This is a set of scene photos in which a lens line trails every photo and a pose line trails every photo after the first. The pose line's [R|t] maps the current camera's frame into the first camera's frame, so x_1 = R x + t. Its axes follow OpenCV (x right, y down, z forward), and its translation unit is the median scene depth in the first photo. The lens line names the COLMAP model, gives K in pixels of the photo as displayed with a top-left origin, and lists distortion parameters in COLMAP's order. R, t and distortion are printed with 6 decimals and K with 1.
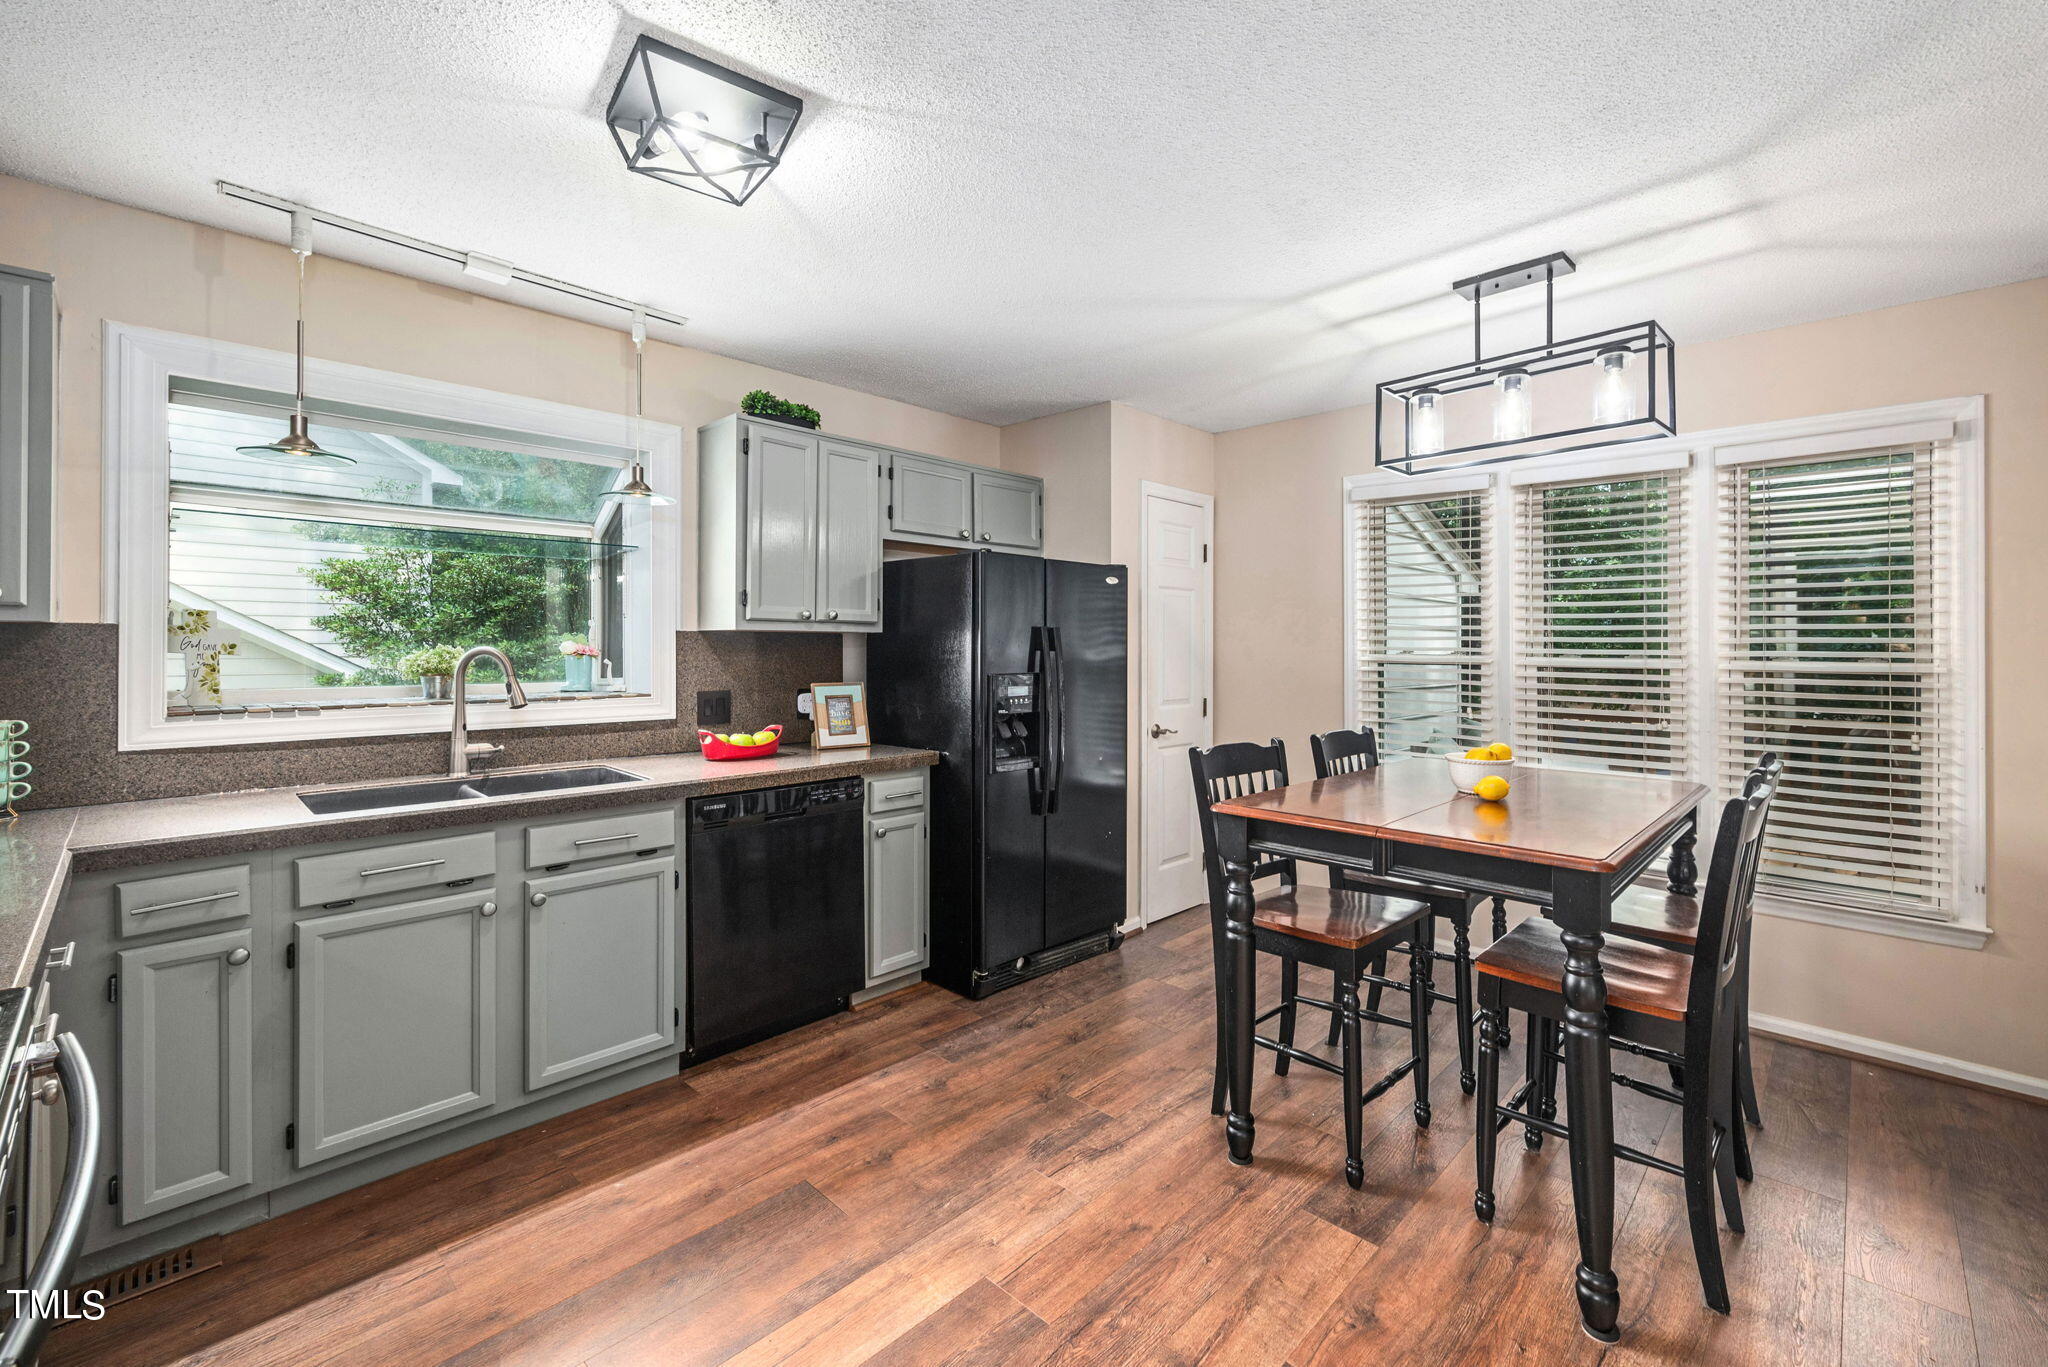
lens RADIAL K [[873.1, 0, 1062.2], [0, 873.1, 645.0], [0, 0, 1]] dist [-0.002050, 0.000802]
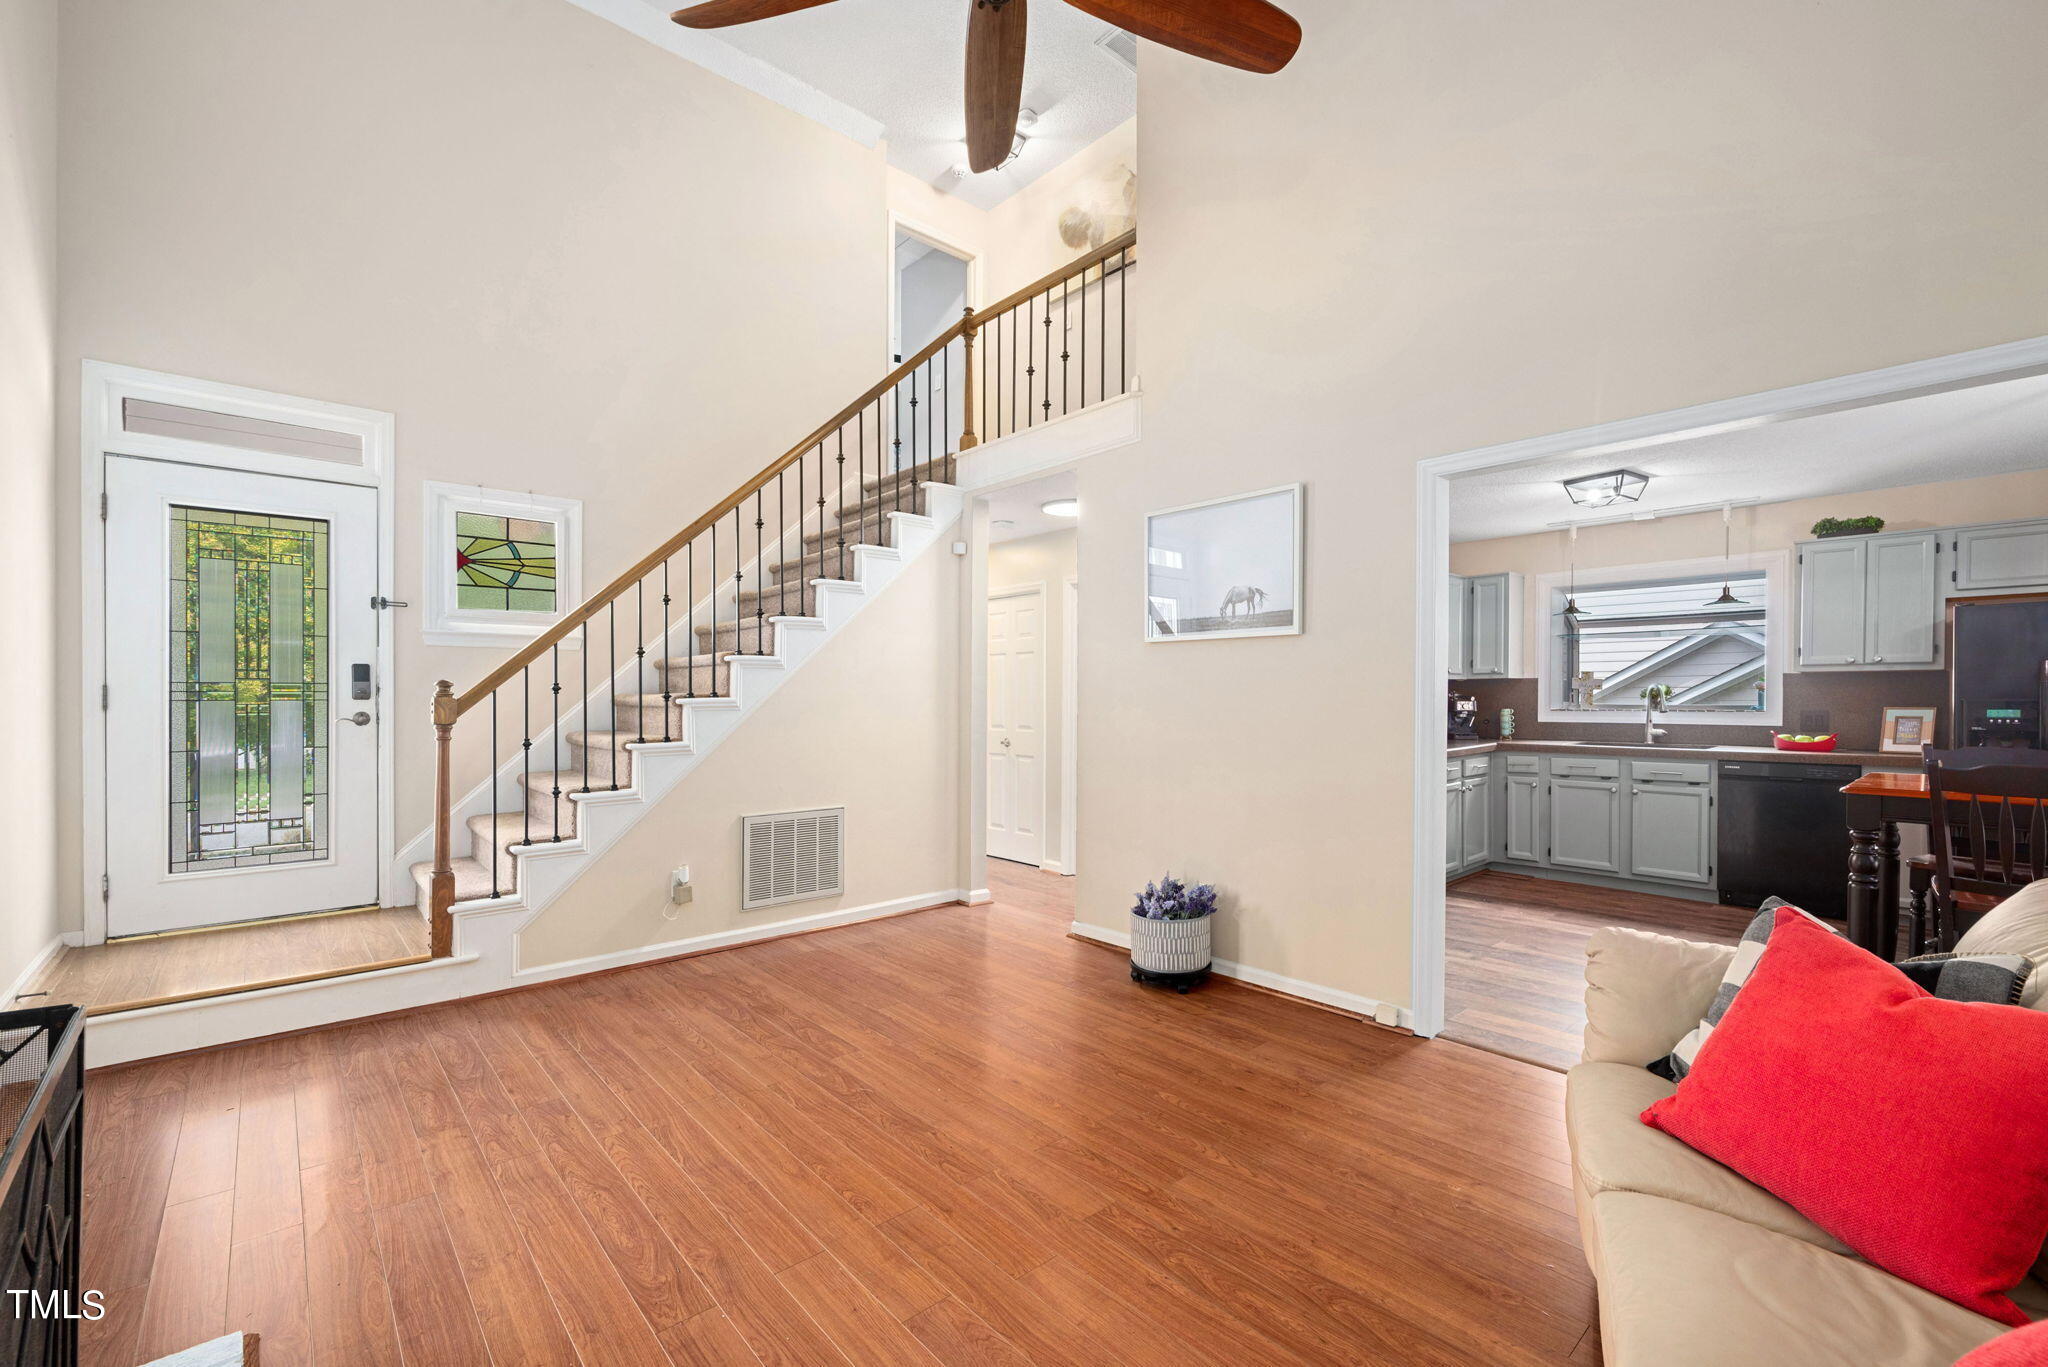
lens RADIAL K [[873.1, 0, 1029.0], [0, 873.1, 693.1], [0, 0, 1]] dist [-0.002050, 0.000802]
pose [[-0.091107, -0.009901, -0.995792, 1.453145], [0.000761, 0.999950, -0.010012, 0.039814], [0.995841, -0.001670, -0.091095, -0.310428]]
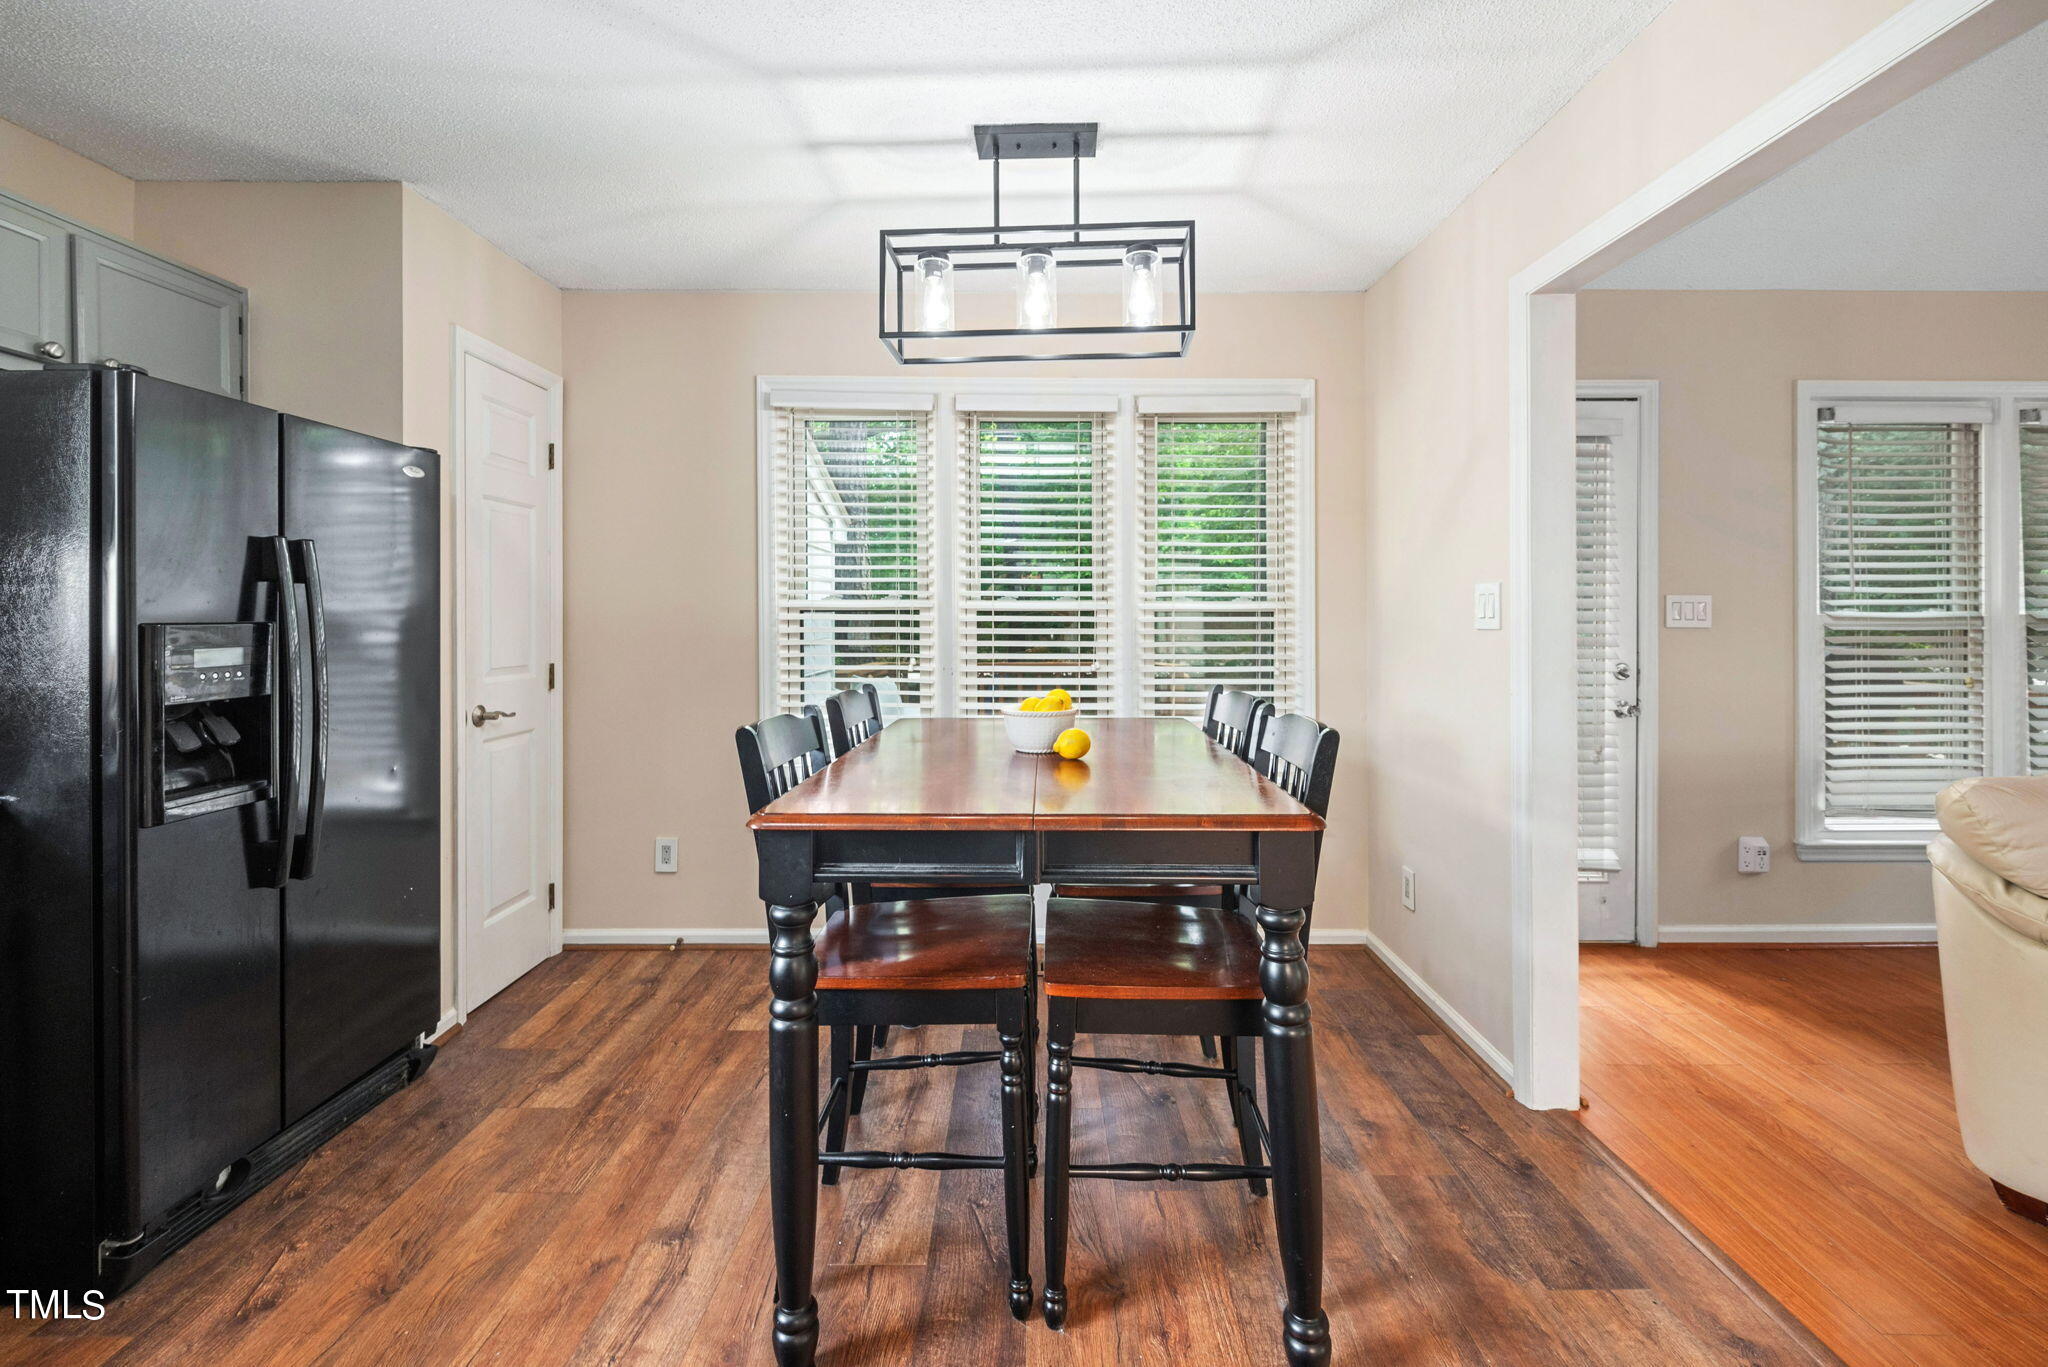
lens RADIAL K [[873.1, 0, 1003.4], [0, 873.1, 619.2], [0, 0, 1]] dist [-0.002050, 0.000802]
pose [[0.723497, -0.005363, 0.690306, -0.083158], [0.003909, 0.999986, 0.003672, 0.035198], [-0.690316, 0.000042, 0.723508, 0.358766]]
